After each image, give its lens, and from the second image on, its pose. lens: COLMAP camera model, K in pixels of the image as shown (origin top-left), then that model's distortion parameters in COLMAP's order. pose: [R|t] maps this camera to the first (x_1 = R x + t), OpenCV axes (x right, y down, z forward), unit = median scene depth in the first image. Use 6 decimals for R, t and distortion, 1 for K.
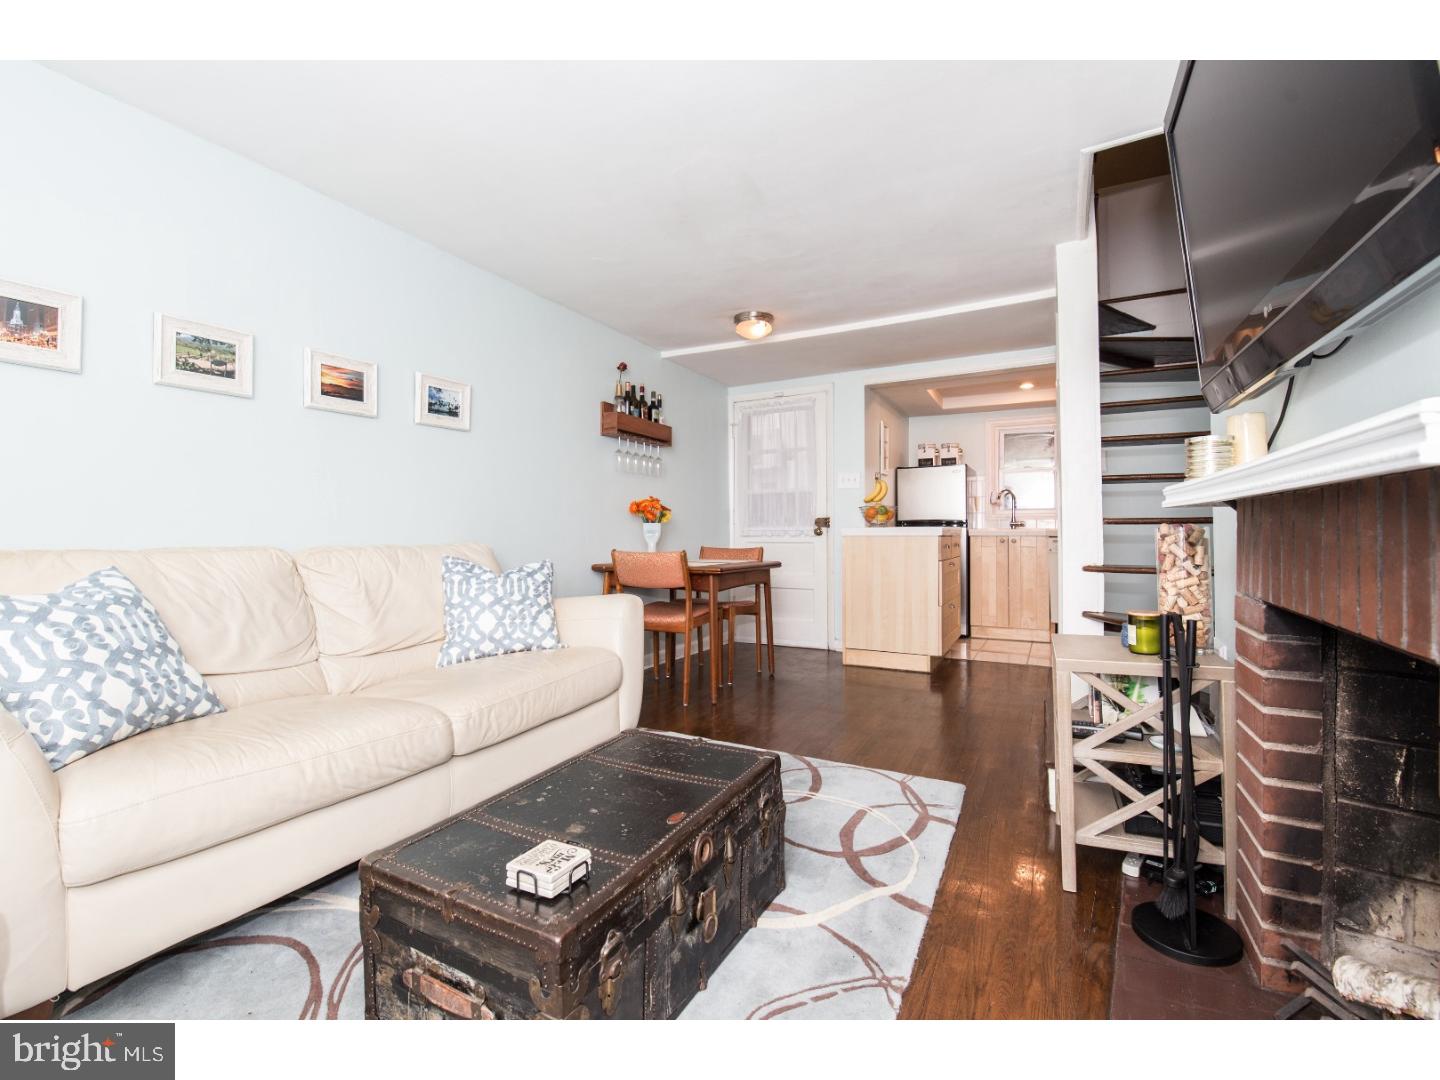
lens RADIAL K [[623.6, 0, 717.6], [0, 623.6, 526.9], [0, 0, 1]] dist [0.000564, -0.009729]
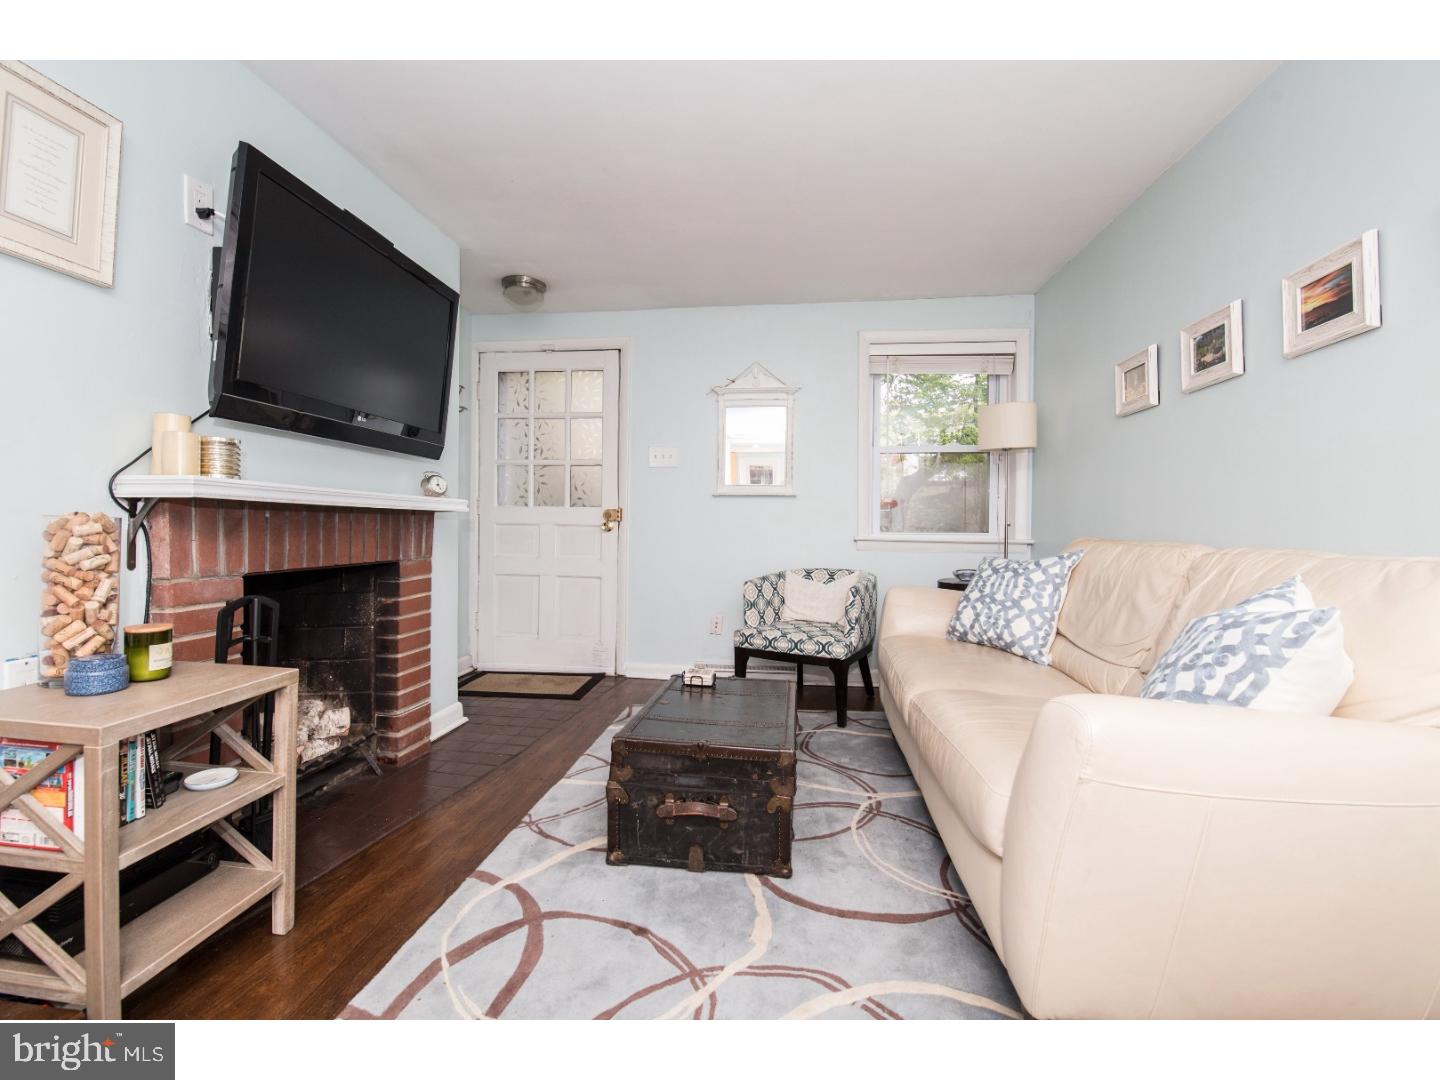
lens RADIAL K [[623.6, 0, 717.6], [0, 623.6, 526.9], [0, 0, 1]] dist [0.000564, -0.009729]
pose [[-0.928480, -0.003325, -0.371368, 0.283846], [-0.002880, 0.999994, -0.001754, 0.010055], [0.371372, -0.000559, -0.928484, 1.789672]]
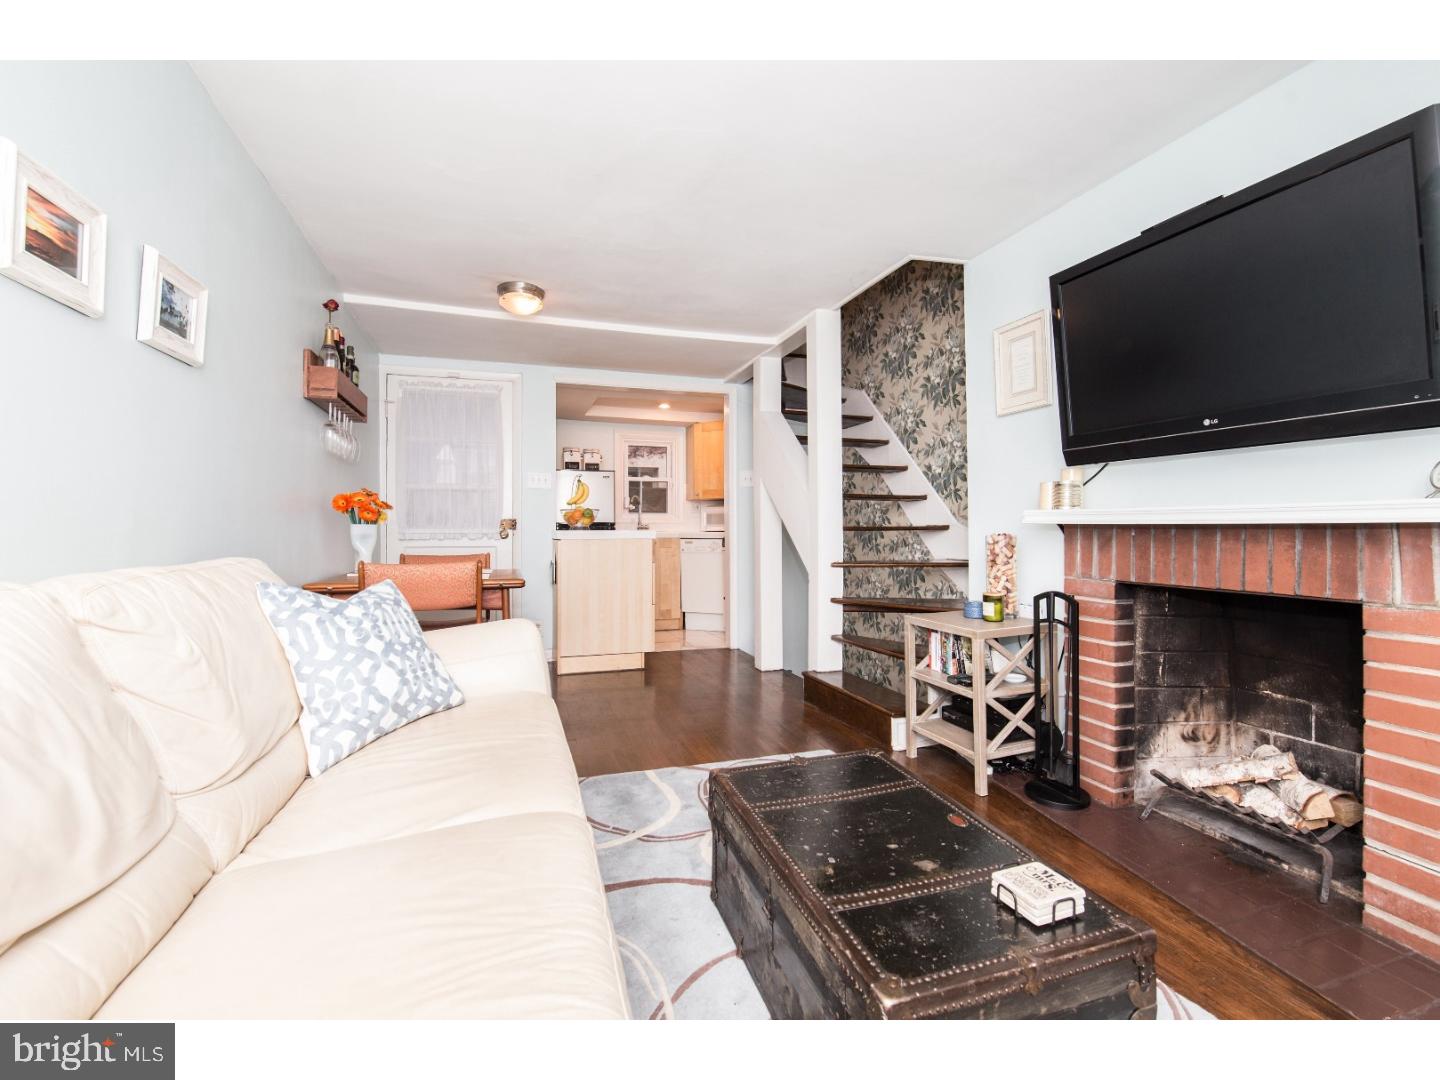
lens RADIAL K [[628.3, 0, 709.8], [0, 628.3, 528.1], [0, 0, 1]] dist [0.001173, -0.006137]
pose [[0.697936, 0.005920, 0.716135, -0.777318], [-0.008329, 0.999965, -0.000150, -0.010880], [-0.716111, -0.005860, 0.697962, 0.400091]]
